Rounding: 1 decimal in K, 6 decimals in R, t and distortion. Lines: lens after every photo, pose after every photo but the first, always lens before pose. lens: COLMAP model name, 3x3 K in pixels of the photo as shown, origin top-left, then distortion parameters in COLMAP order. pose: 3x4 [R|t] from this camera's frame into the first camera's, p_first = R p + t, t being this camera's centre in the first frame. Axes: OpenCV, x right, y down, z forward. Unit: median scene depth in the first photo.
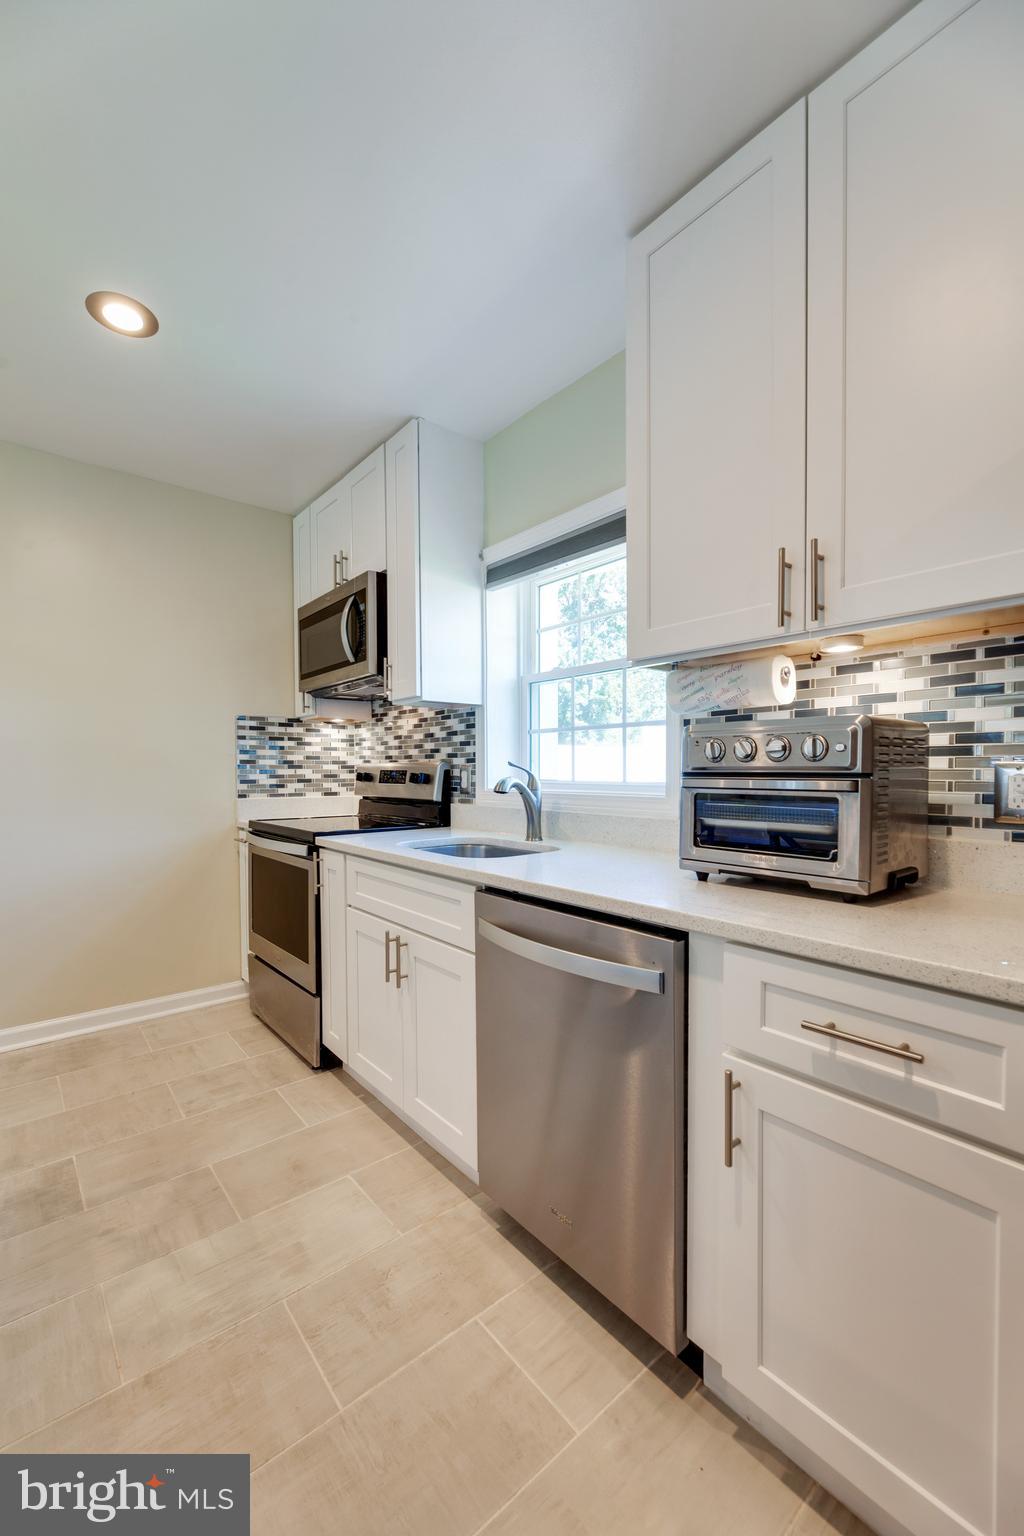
lens RADIAL K [[622.2, 0, 504.3], [0, 622.2, 780.8], [0, 0, 1]] dist [-0.002945, 0.000422]
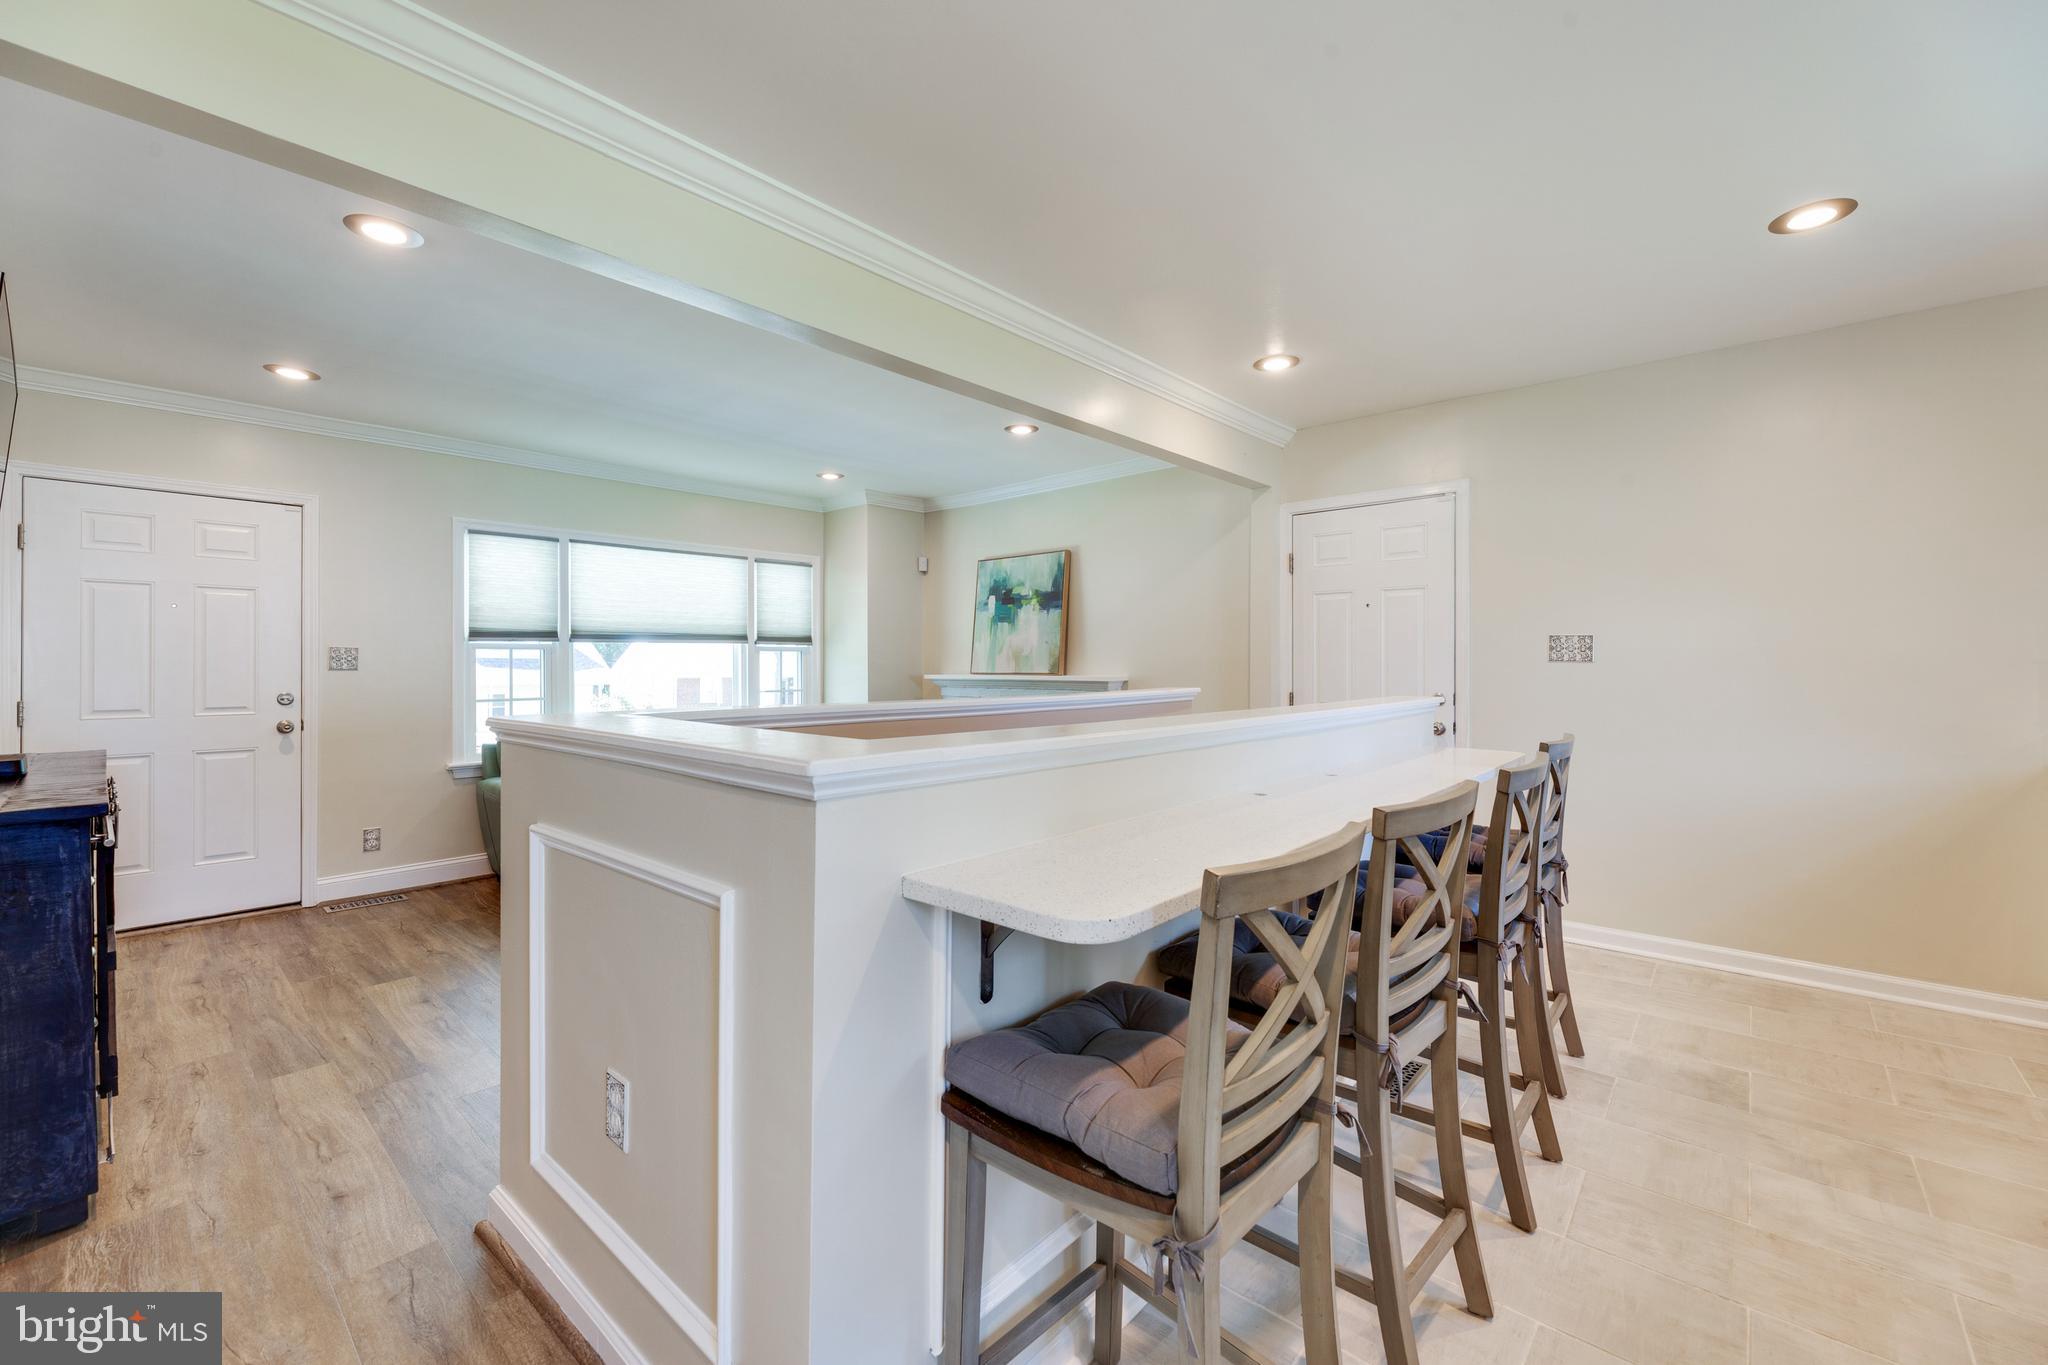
lens RADIAL K [[829.6, 0, 1032.1], [0, 829.6, 663.5], [0, 0, 1]] dist [-0.002945, 0.000422]
pose [[0.166080, -0.000580, -0.986112, 0.326189], [-0.018452, 0.999823, -0.003696, -0.017863], [0.985940, 0.018809, 0.166040, -0.282587]]
